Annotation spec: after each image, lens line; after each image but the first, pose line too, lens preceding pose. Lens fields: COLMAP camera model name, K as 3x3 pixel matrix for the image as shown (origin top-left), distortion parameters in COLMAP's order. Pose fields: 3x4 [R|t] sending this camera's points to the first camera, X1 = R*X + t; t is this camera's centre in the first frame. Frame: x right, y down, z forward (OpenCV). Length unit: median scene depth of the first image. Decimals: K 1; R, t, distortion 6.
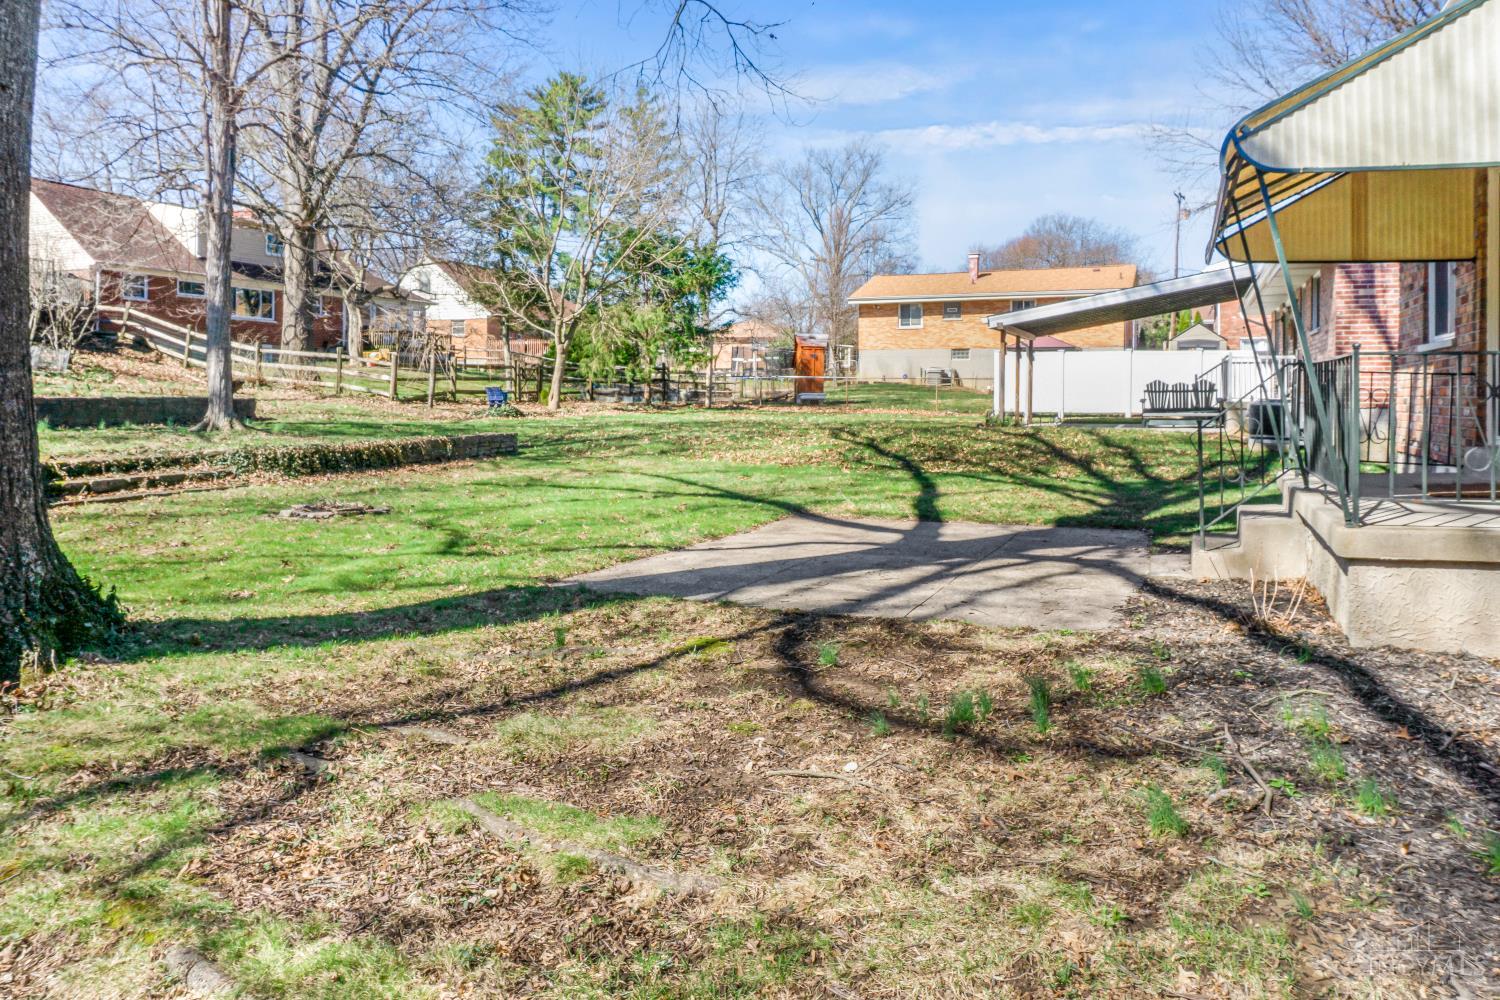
lens RADIAL K [[1006.1, 0, 750.0], [0, 1006.1, 500.0], [0, 0, 1]] dist [-0.013386, -0.002439]
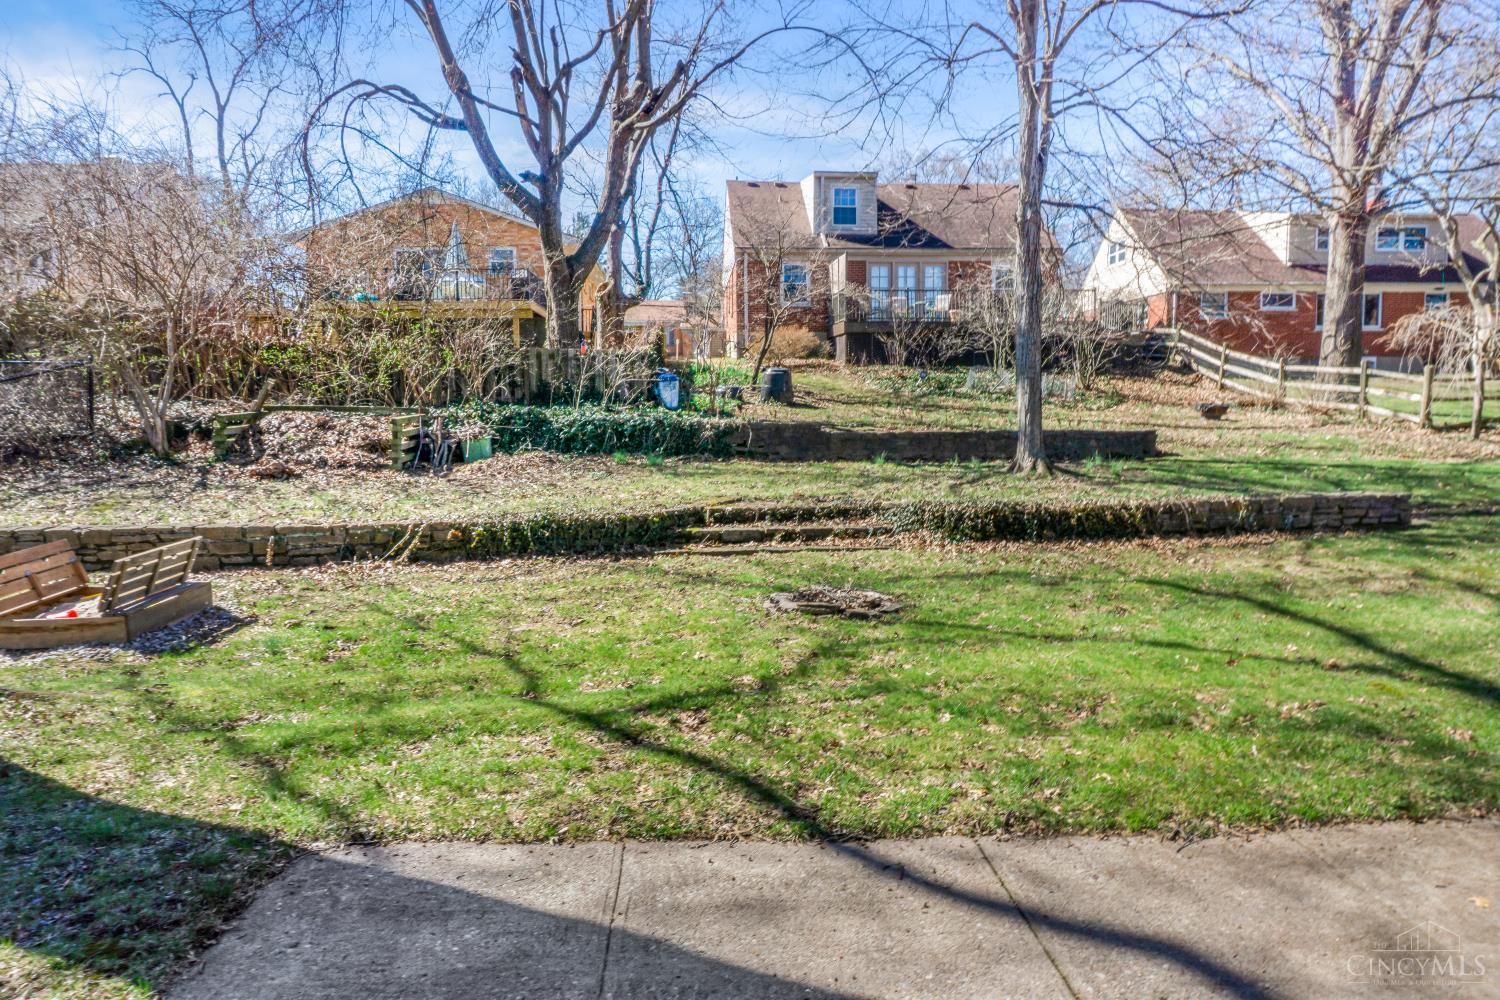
lens RADIAL K [[1006.1, 0, 750.0], [0, 1006.1, 500.0], [0, 0, 1]] dist [-0.013386, -0.002439]
pose [[0.440429, 0.069289, -0.895110, 0.082202], [-0.080692, 0.996037, 0.037398, -0.032254], [0.894154, 0.055757, 0.444274, 0.220613]]
